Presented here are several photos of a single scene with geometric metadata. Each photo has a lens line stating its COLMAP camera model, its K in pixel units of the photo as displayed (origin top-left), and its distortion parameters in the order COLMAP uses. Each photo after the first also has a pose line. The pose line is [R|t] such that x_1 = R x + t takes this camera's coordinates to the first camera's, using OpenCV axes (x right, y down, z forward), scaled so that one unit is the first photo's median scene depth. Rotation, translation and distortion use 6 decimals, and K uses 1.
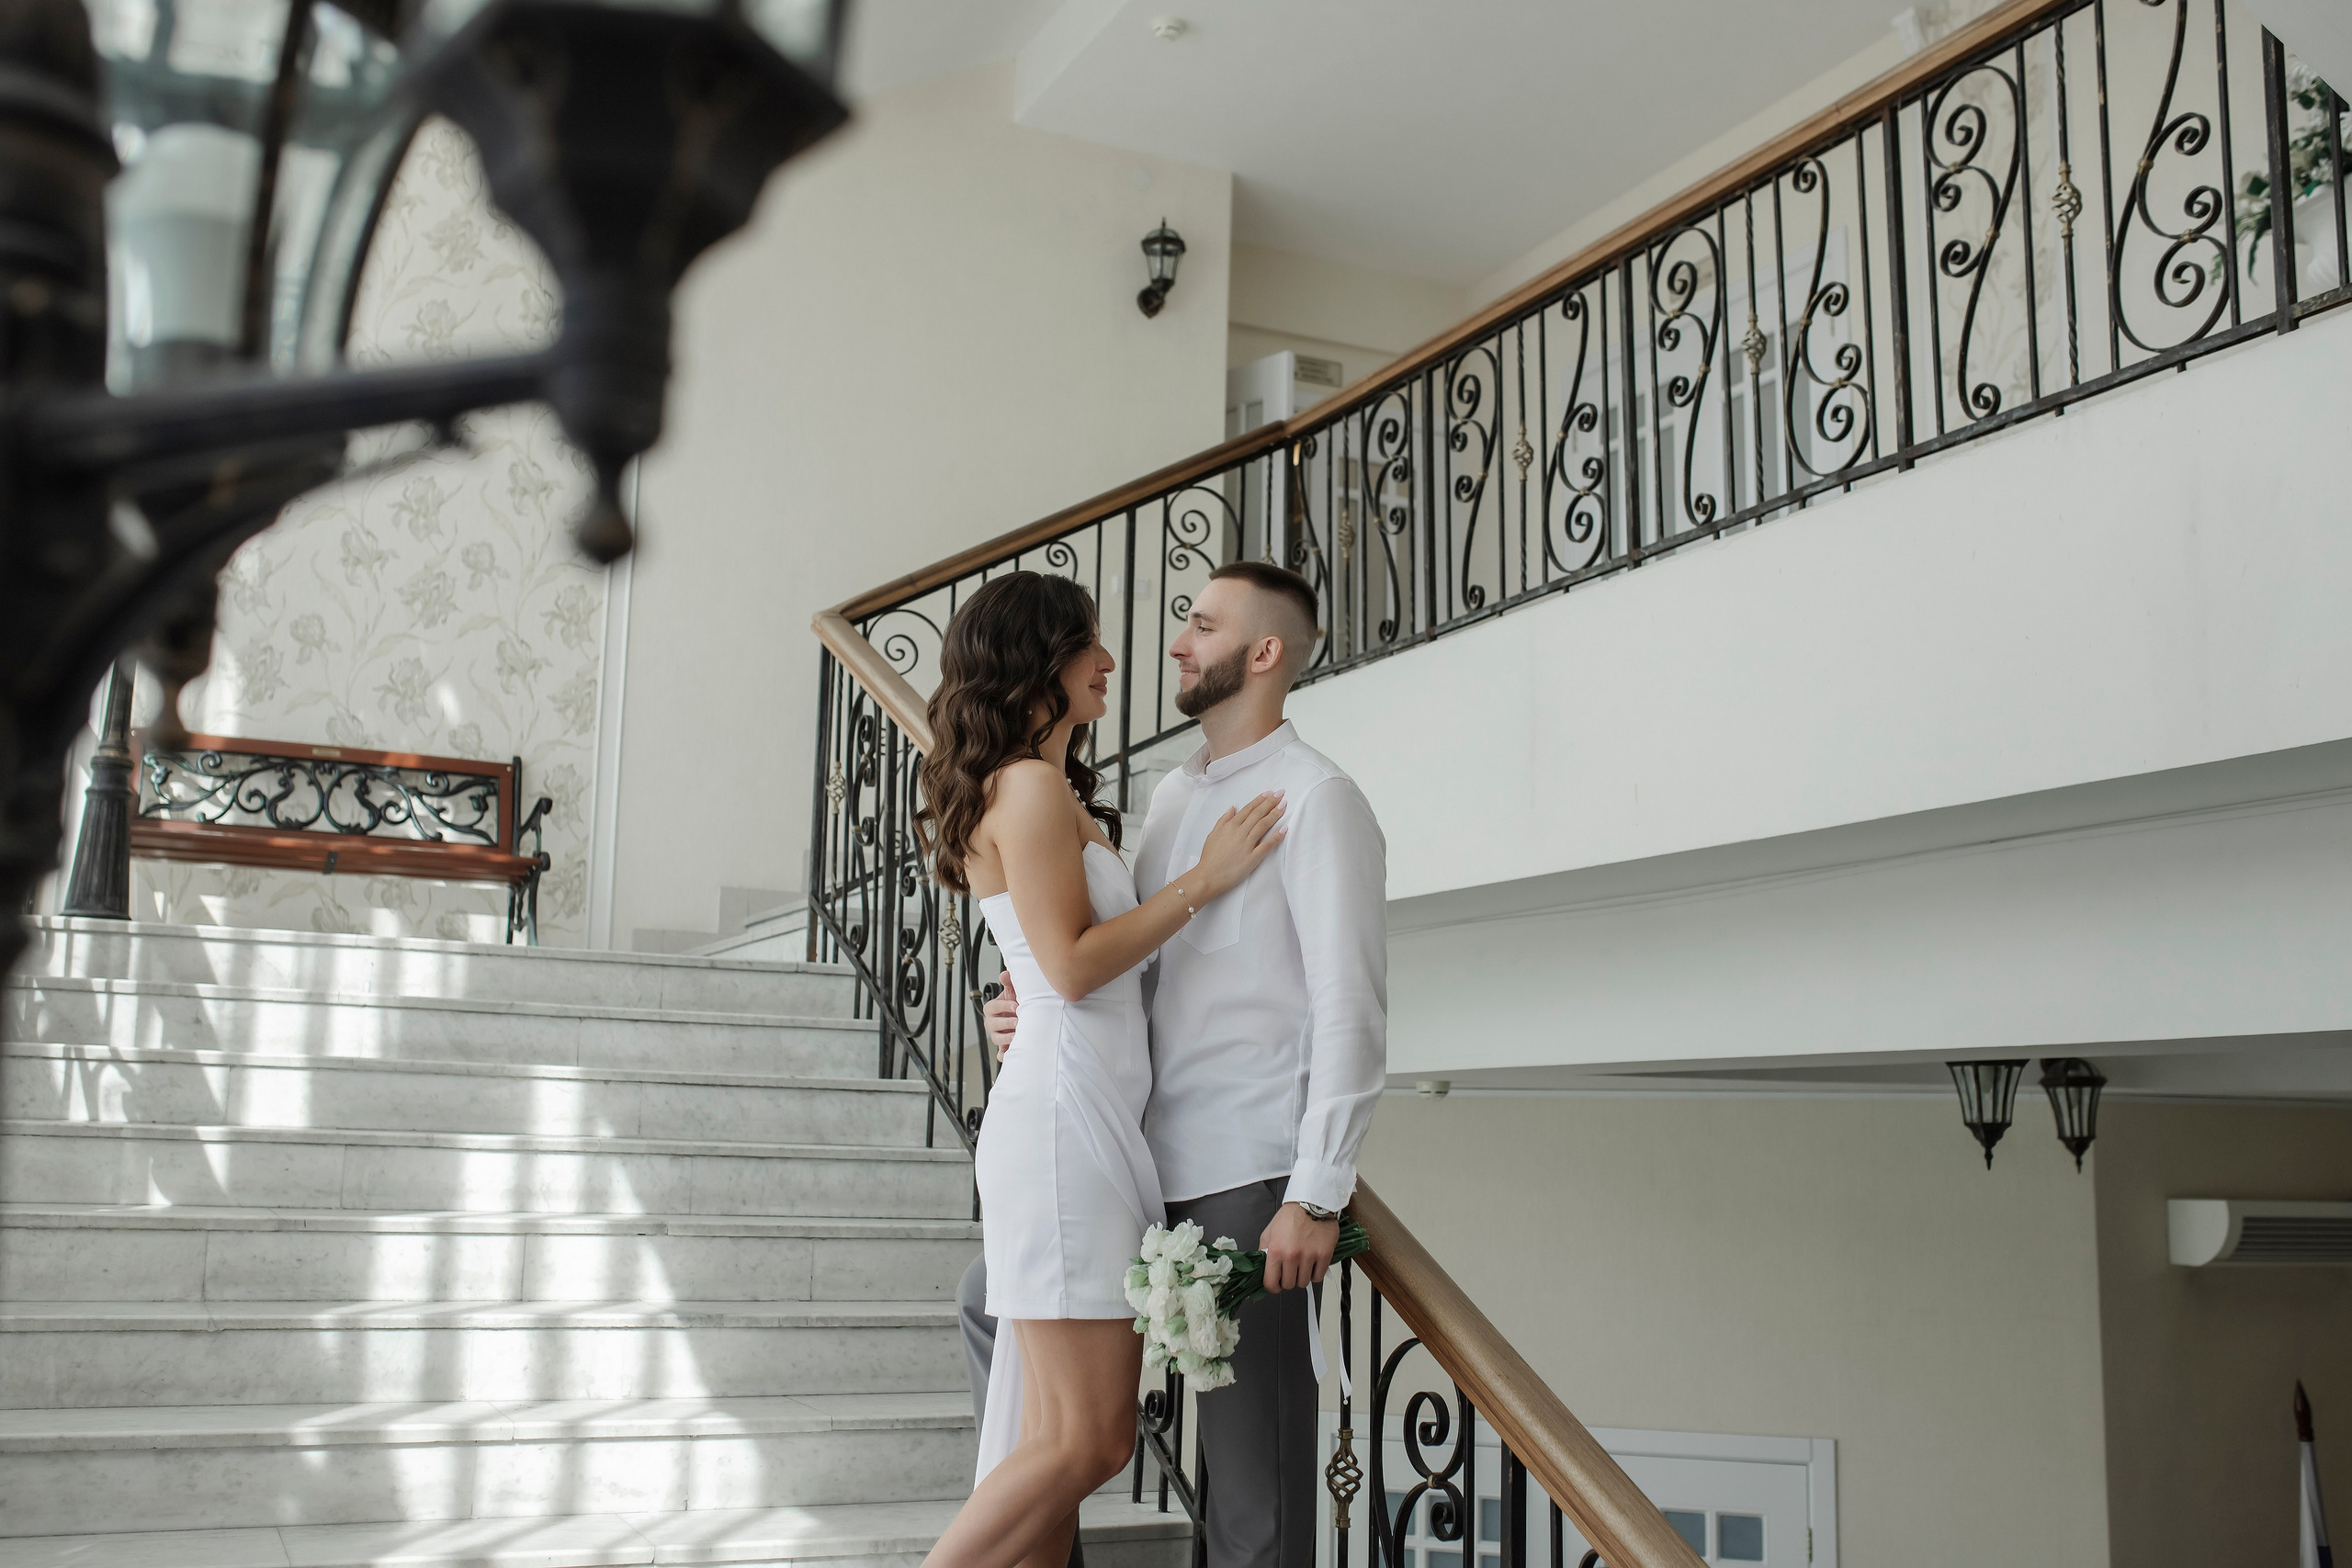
lens RADIAL K [[2254.2, 0, 1176.0], [0, 2254.2, 784.0], [0, 0, 1]] dist [-0.056710, 0.023103]
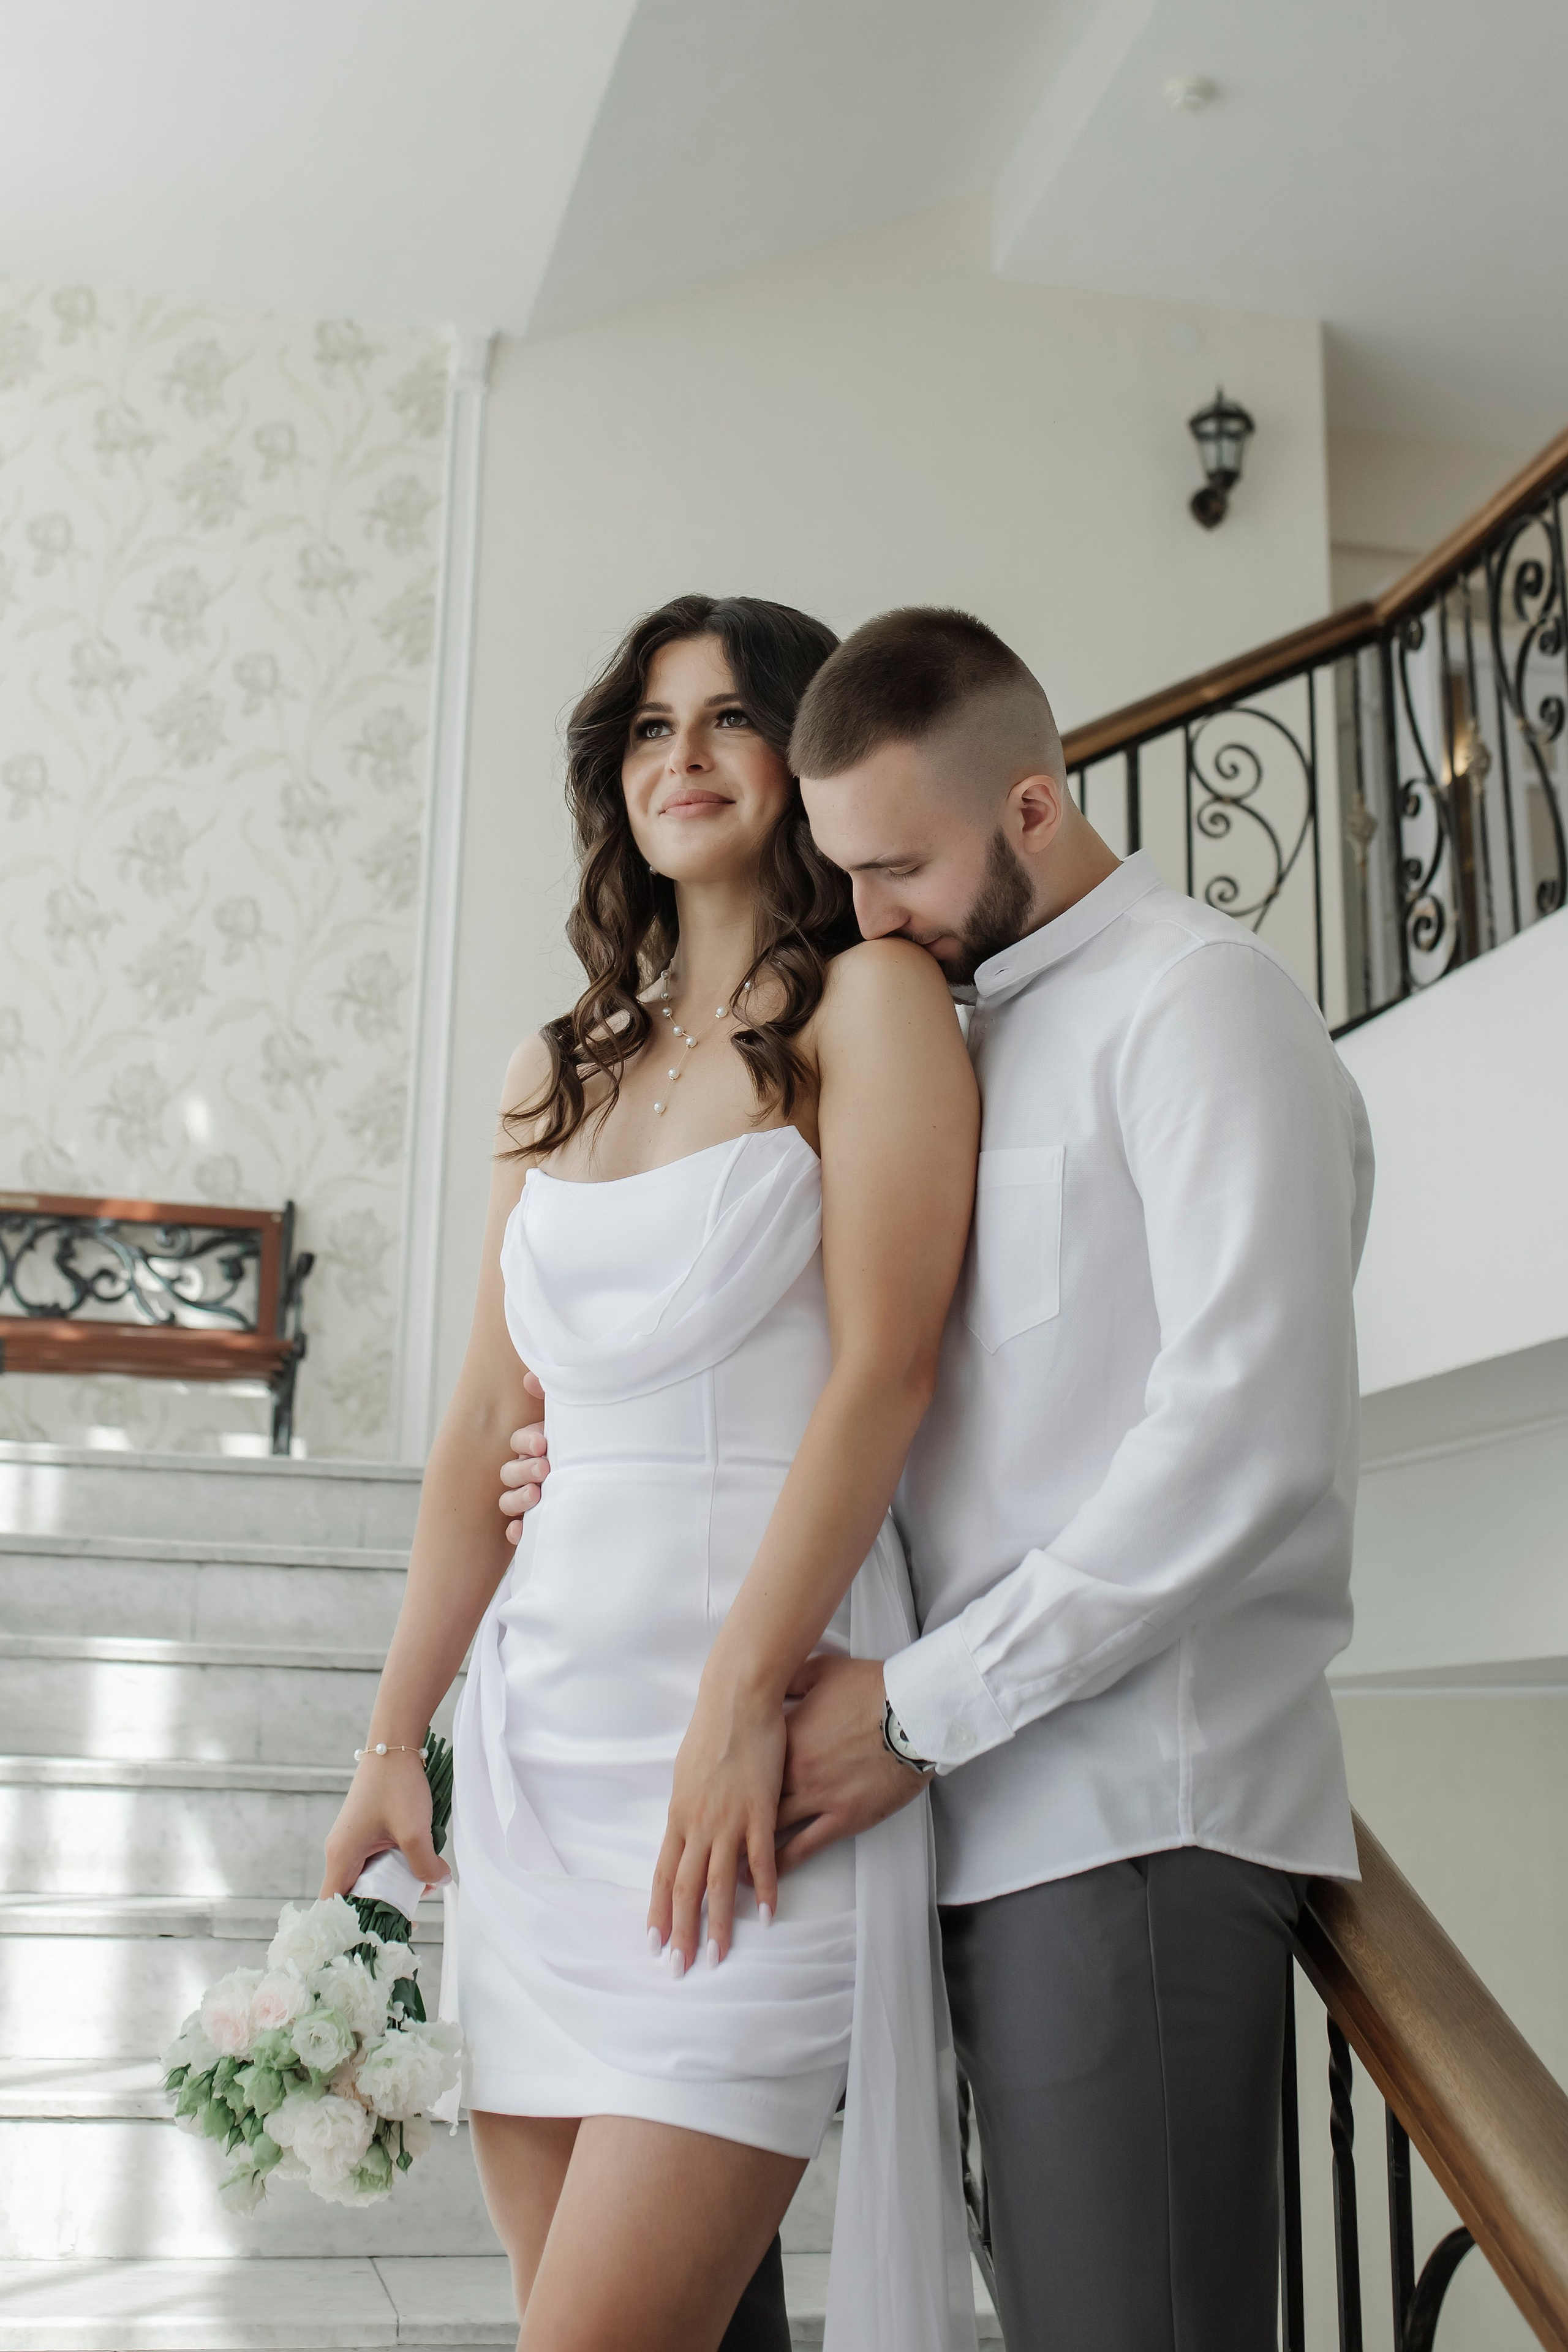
lens RADIAL K [[2850.9, 0, 782.8], [0, 2850.9, 876.9], [0, 0, 1]] dist [-0.067100, 0.078172]
pose [[0.974285, -0.070036, -0.214158, 0.063790], [0.036693, 0.987095, -0.155876, 0.042680], [0.222311, 0.144010, 0.964282, 0.243963]]
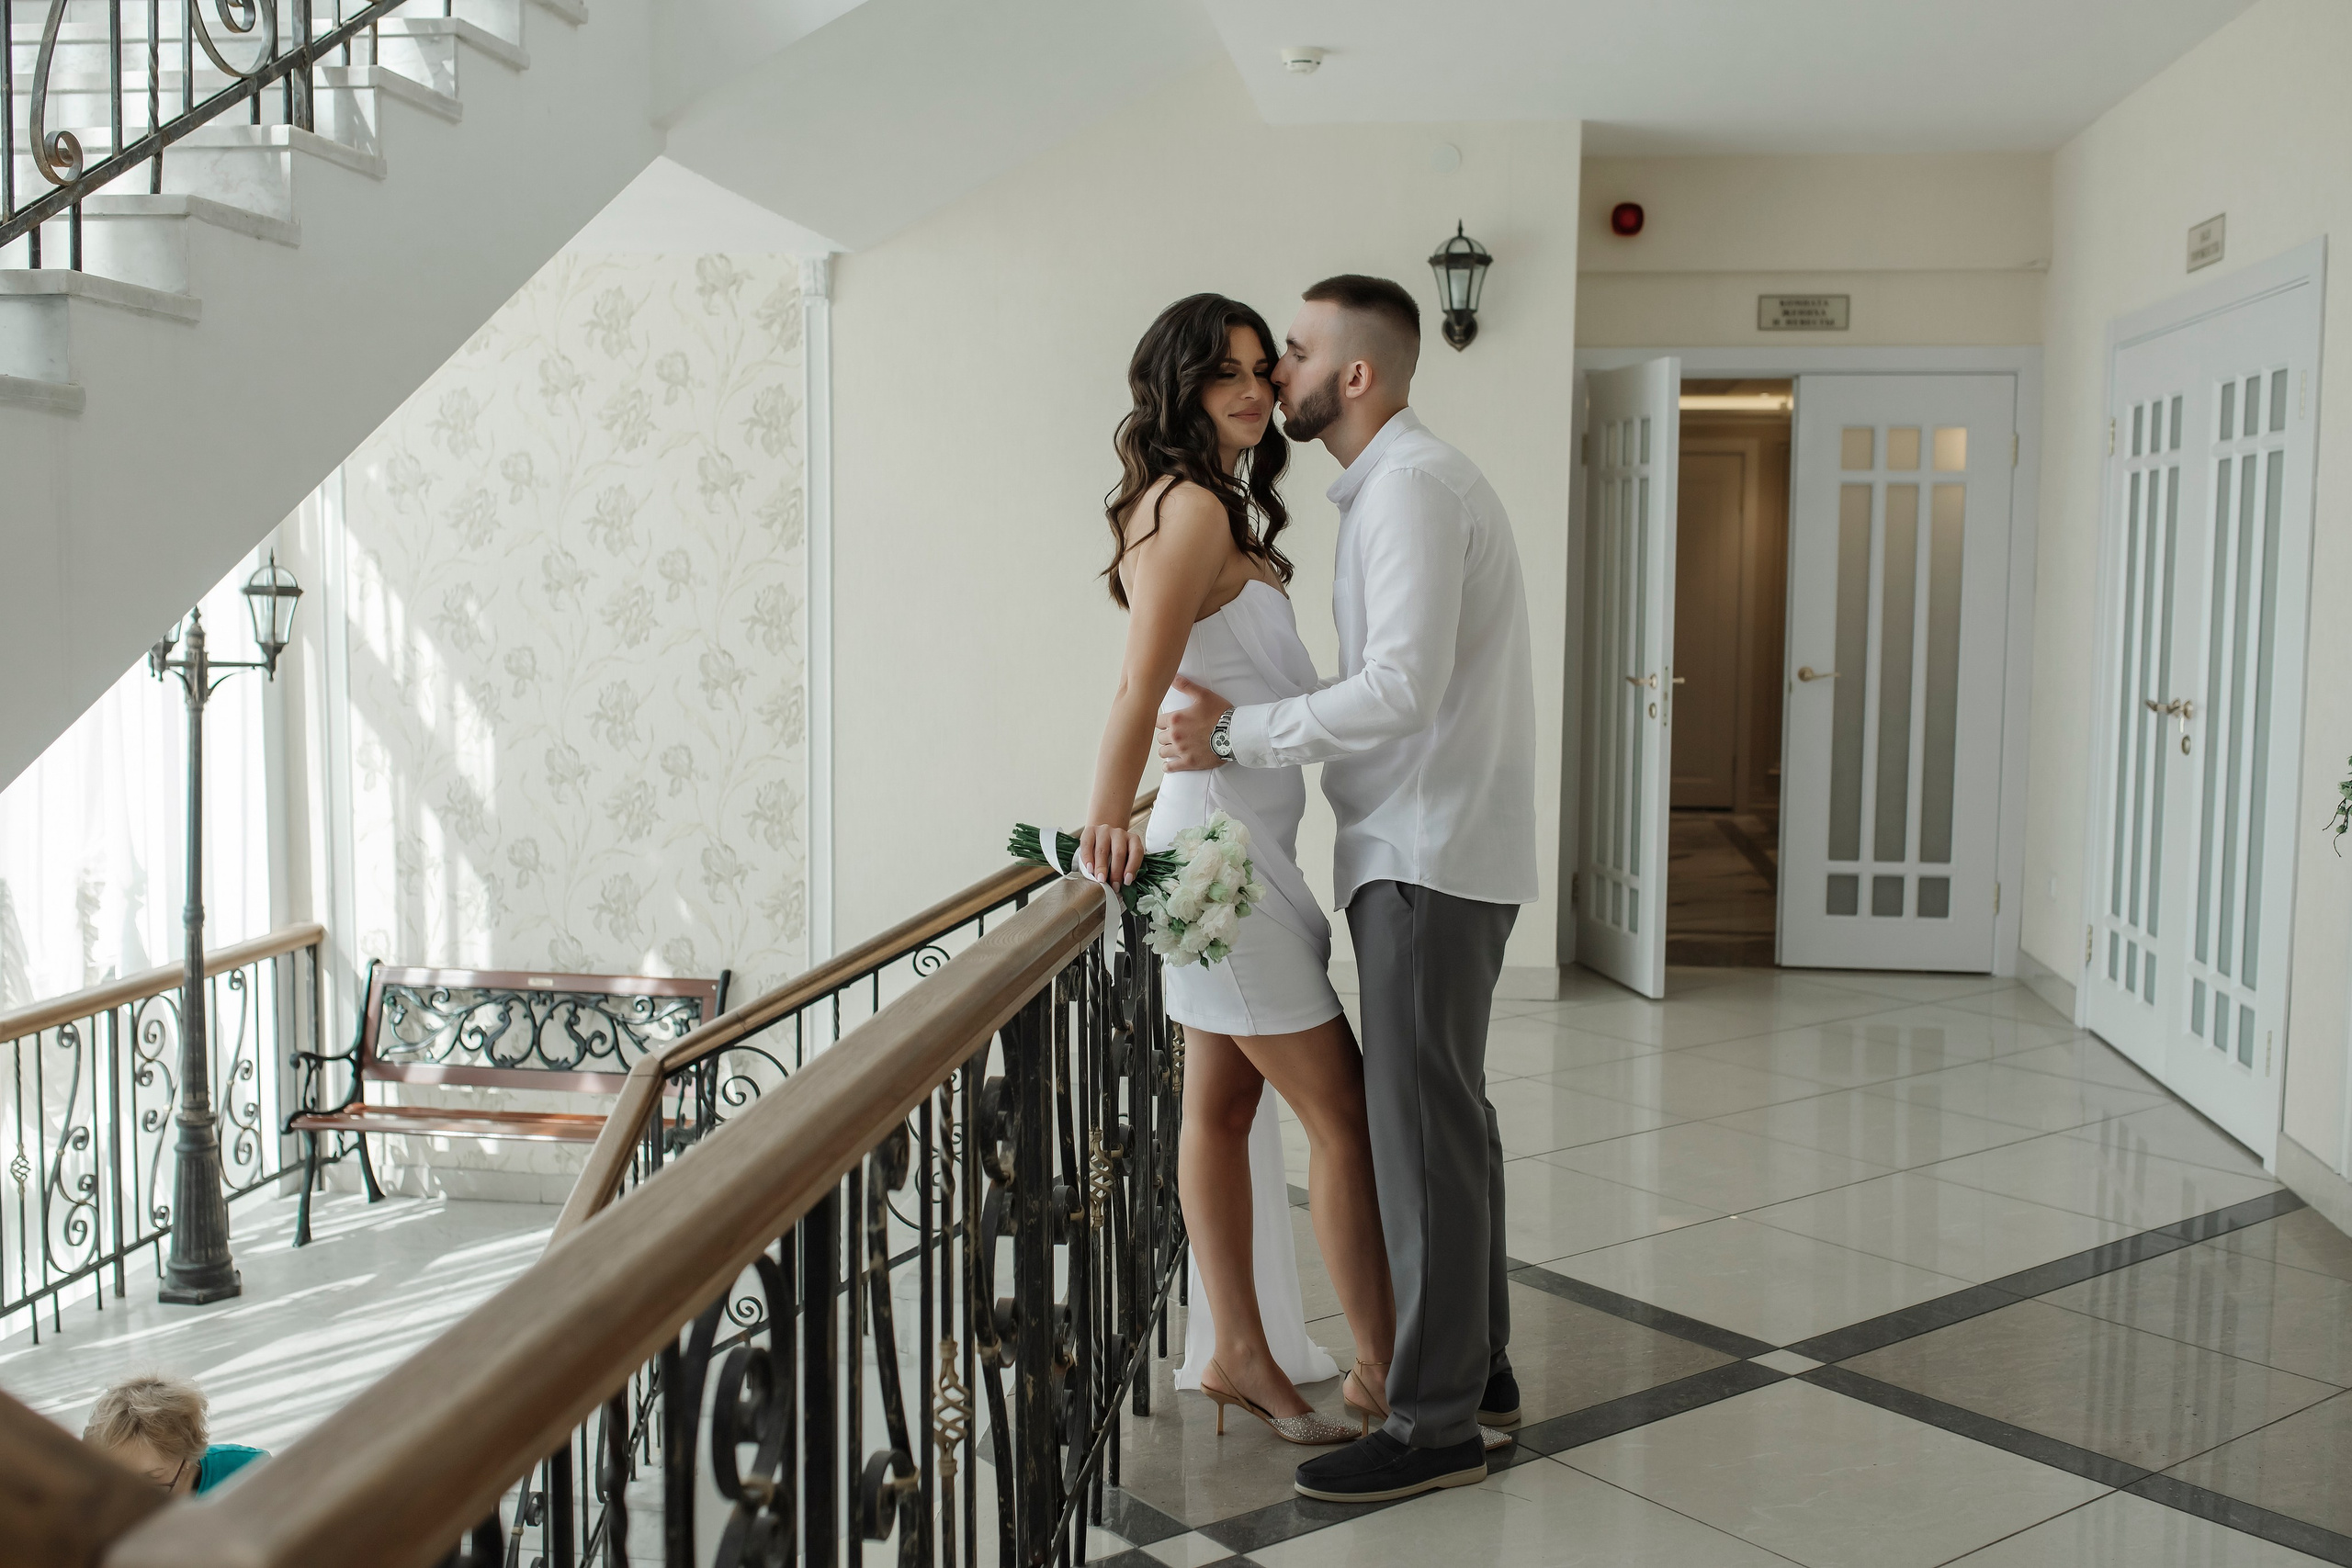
lens RADIAL K [[2254.2, 0, 1176.0], [0, 2254.2, 784.0], [0, 0, 1]] dist [-0.056710, 0.023103]
pose [[0.838950, 0.038565, -0.542840, 0.529083], [0.092272, 0.972963, 0.211726, -0.376736], [0.536328, -0.227717, 0.812710, 0.460789]]
